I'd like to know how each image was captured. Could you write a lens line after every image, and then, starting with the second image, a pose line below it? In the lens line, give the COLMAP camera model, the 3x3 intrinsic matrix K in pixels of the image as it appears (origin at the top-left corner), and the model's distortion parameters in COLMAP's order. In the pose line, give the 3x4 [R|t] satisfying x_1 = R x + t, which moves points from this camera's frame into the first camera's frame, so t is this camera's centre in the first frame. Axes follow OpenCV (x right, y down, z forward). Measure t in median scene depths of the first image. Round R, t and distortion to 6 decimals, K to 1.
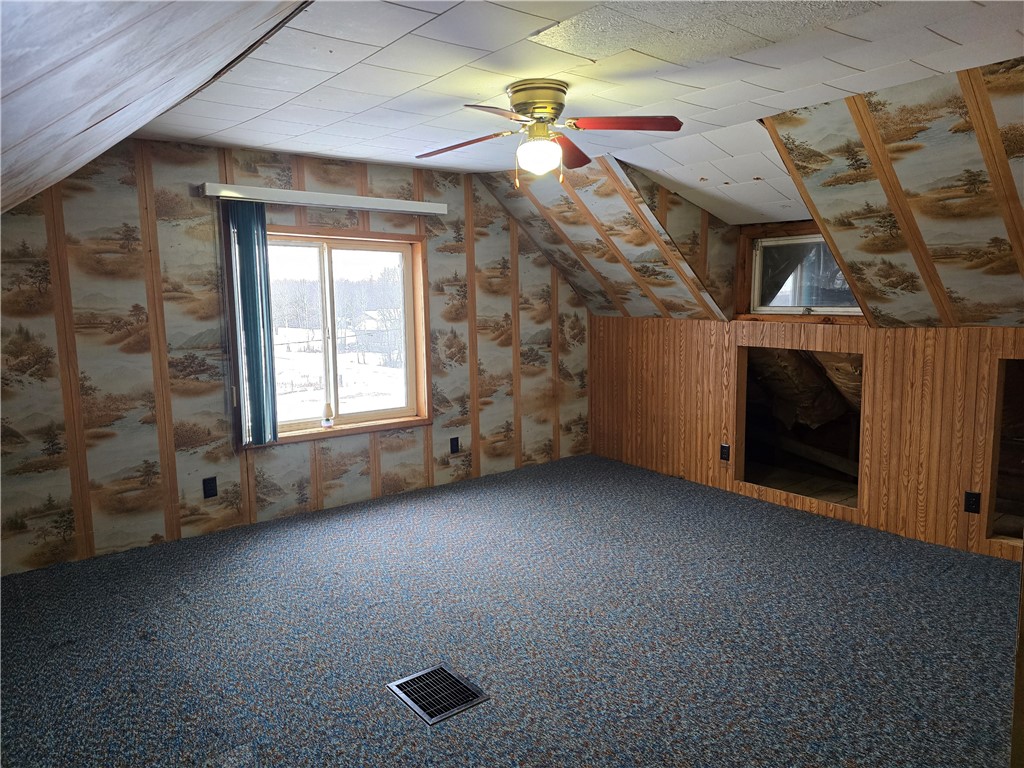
lens RADIAL K [[685.7, 0, 516.1], [0, 685.7, 385.9], [0, 0, 1]] dist [0.062982, -0.051324]
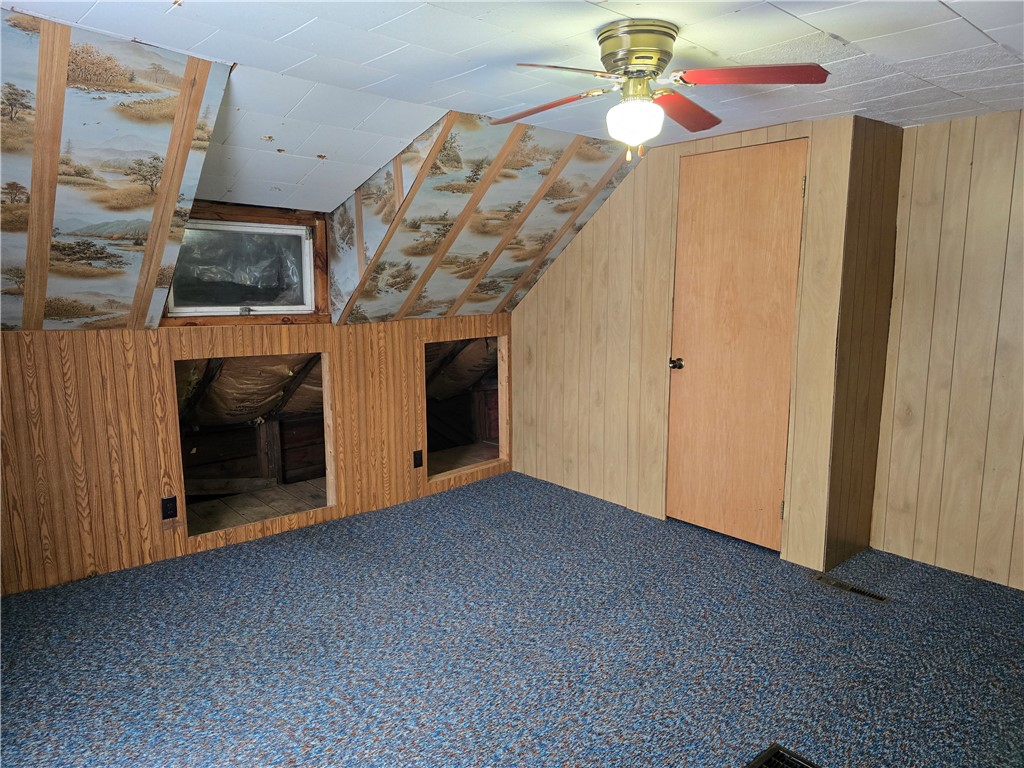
lens RADIAL K [[685.7, 0, 516.1], [0, 685.7, 385.9], [0, 0, 1]] dist [0.062982, -0.051324]
pose [[-0.042159, -0.139442, 0.989332, -0.504846], [0.127053, 0.981425, 0.143742, -0.106661], [-0.991000, 0.131757, -0.023660, 0.762586]]
